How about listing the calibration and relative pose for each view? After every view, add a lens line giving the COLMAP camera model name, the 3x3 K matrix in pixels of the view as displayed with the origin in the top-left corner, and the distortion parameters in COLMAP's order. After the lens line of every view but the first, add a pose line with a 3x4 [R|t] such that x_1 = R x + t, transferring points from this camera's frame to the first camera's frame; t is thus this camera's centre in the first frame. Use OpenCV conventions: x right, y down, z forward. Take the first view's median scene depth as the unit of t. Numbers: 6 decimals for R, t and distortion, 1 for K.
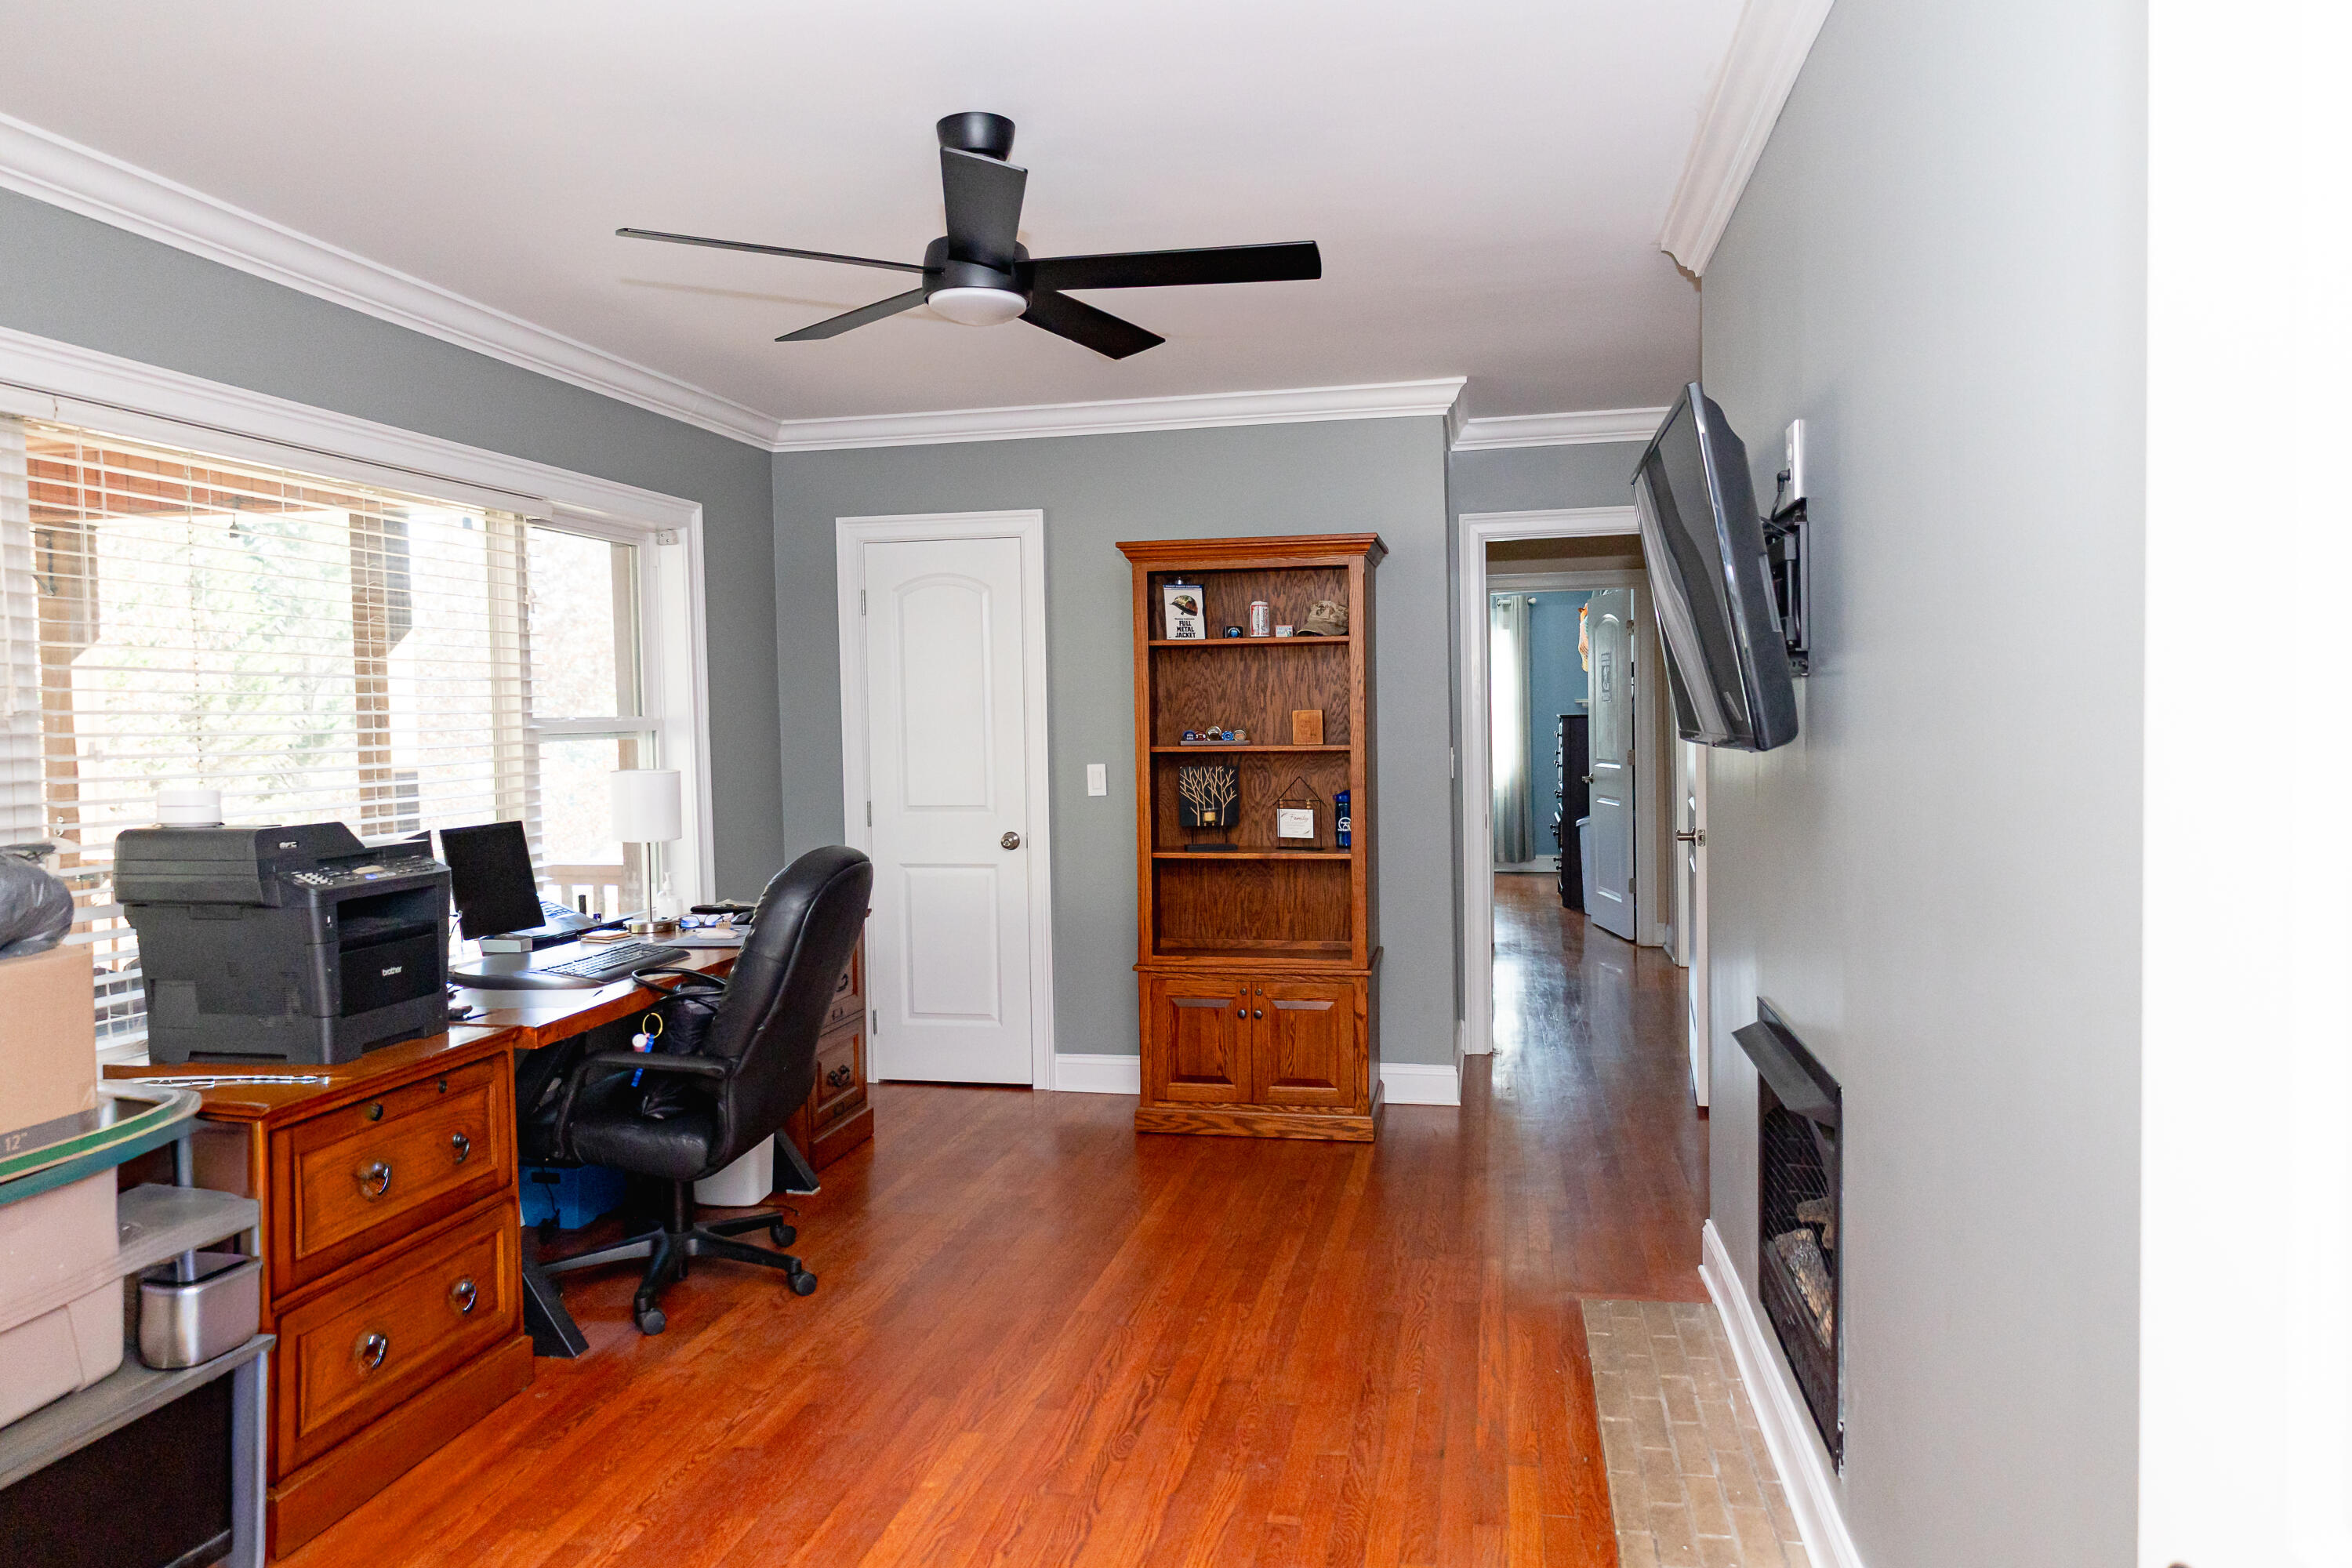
lens RADIAL K [[1545.4, 0, 1167.3], [0, 1545.4, 781.1], [0, 0, 1]] dist [-0.004096, 0.005079]
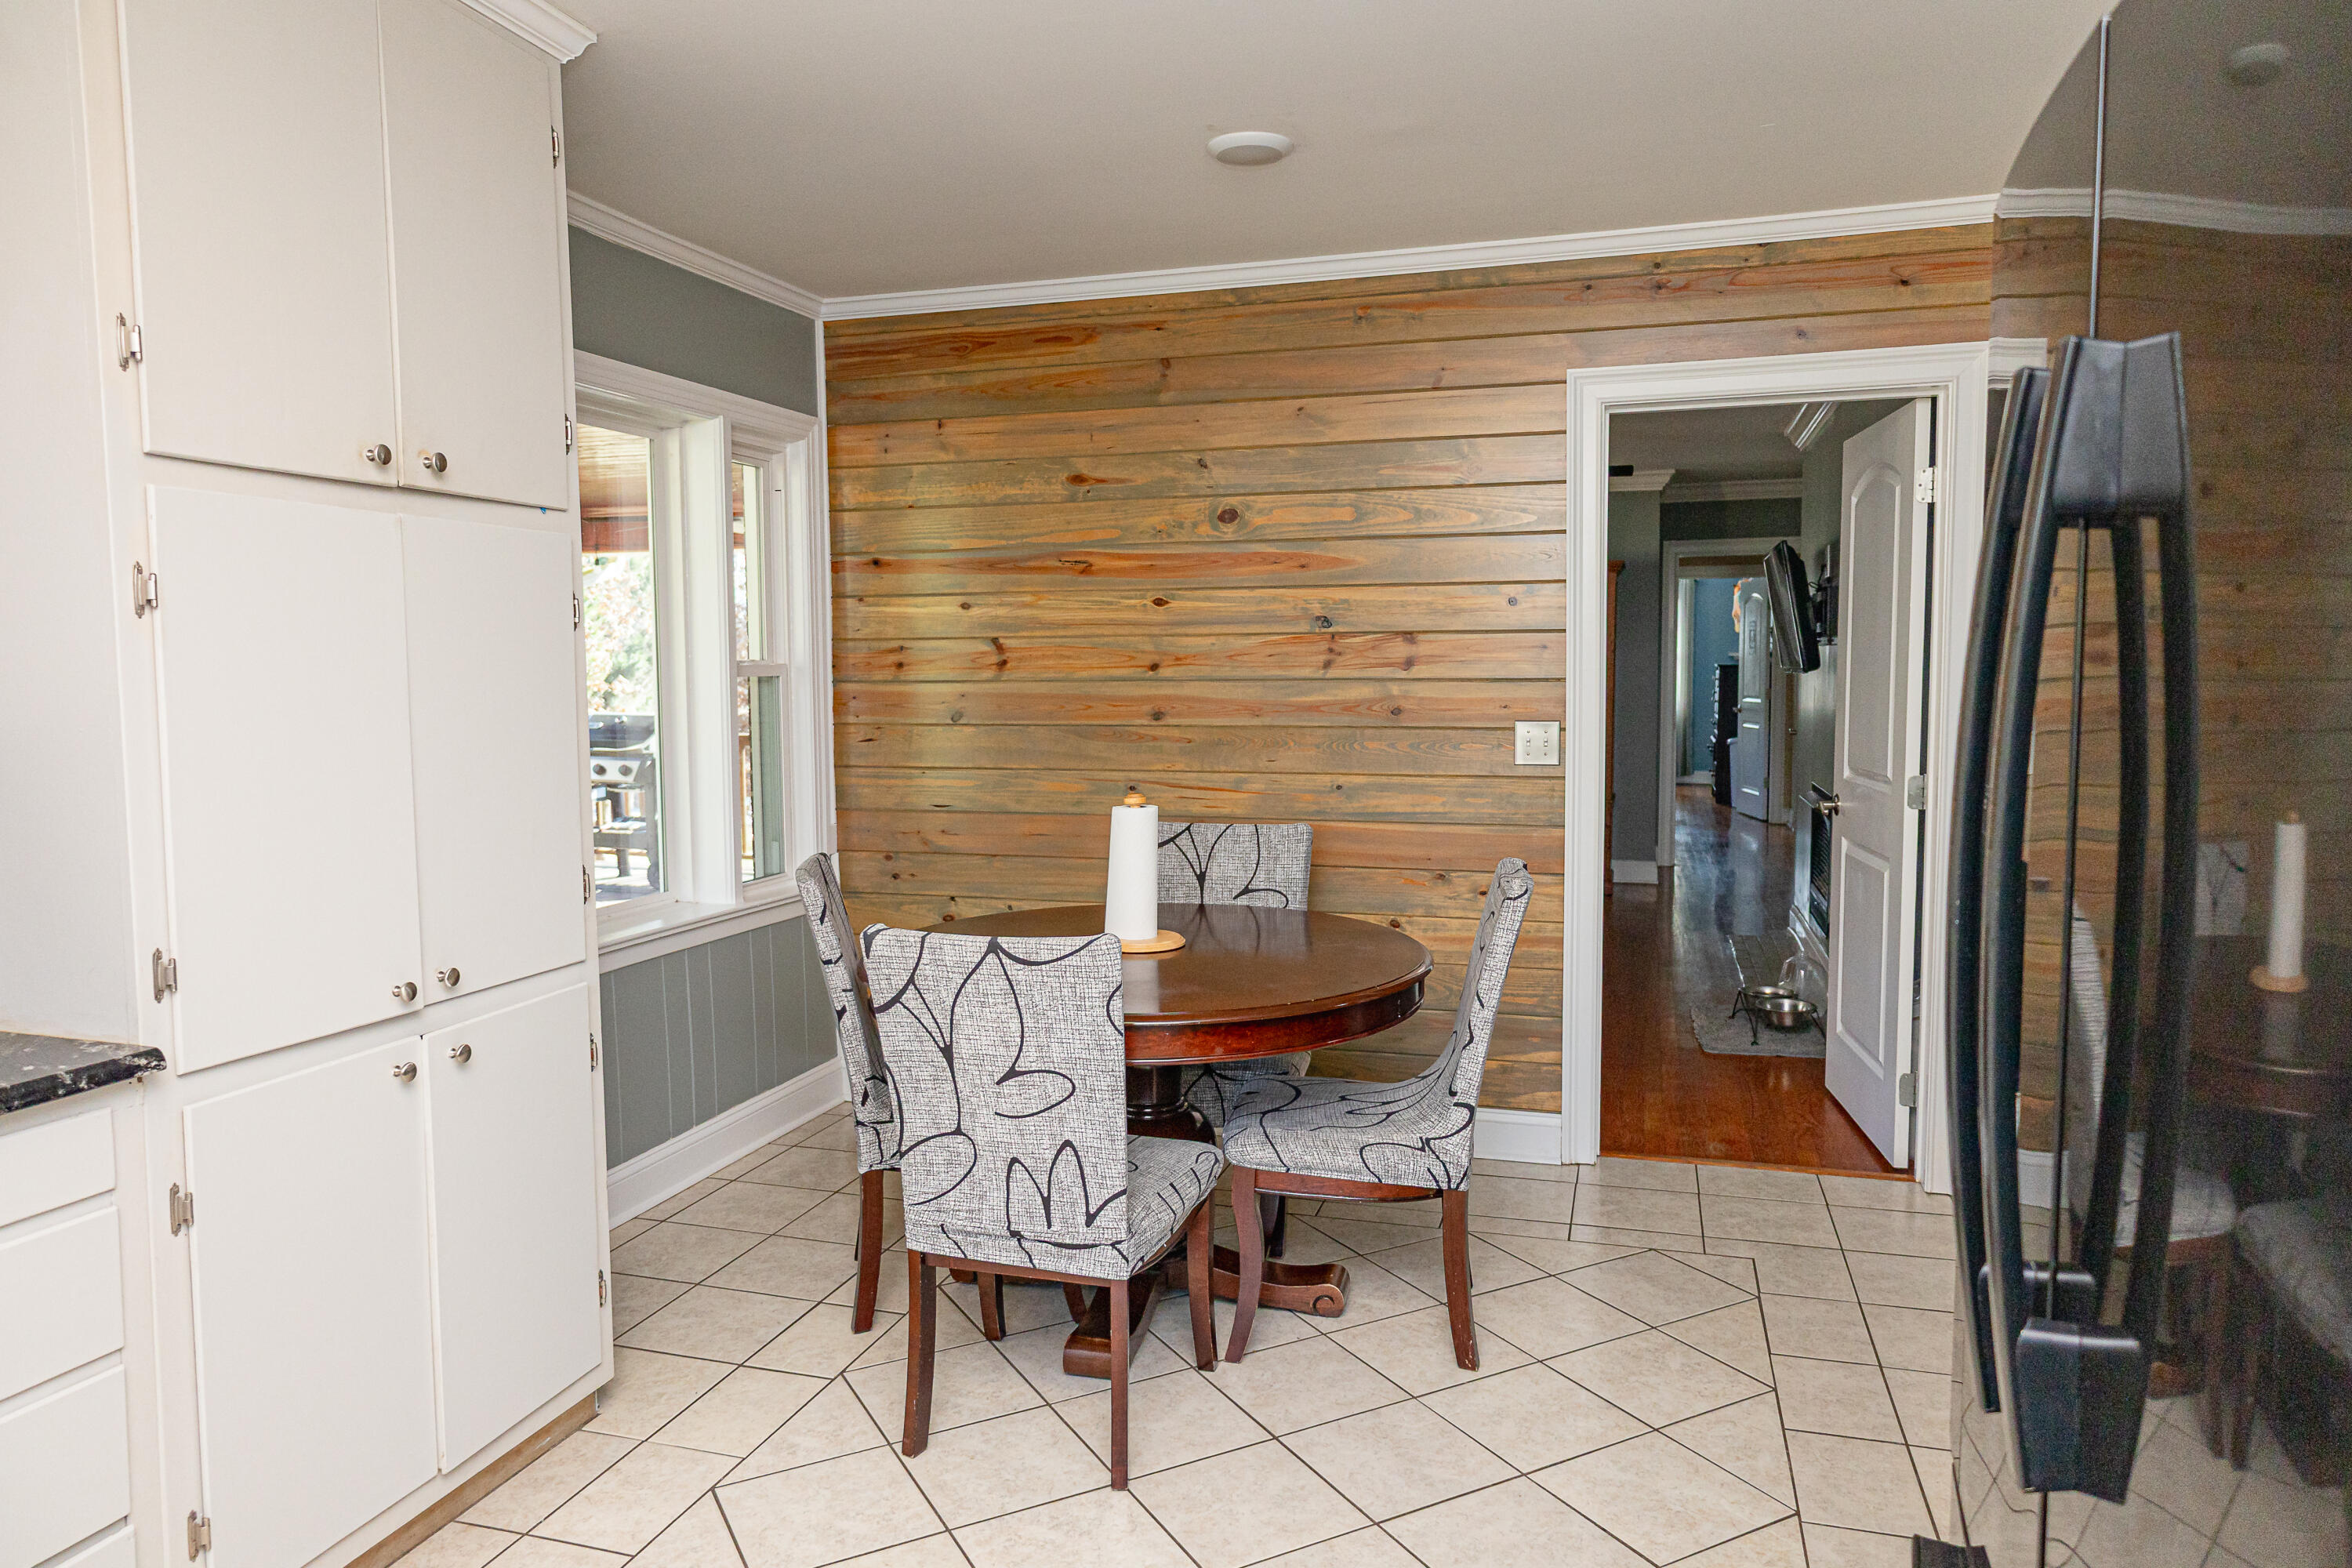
lens RADIAL K [[1545.4, 0, 1184.0], [0, 1545.4, 780.5], [0, 0, 1]] dist [-0.004096, 0.005079]
pose [[0.996854, 0.021915, -0.076171, -0.121496], [-0.019614, 0.999332, 0.030831, 0.029006], [0.076795, -0.029240, 0.996618, -0.443707]]
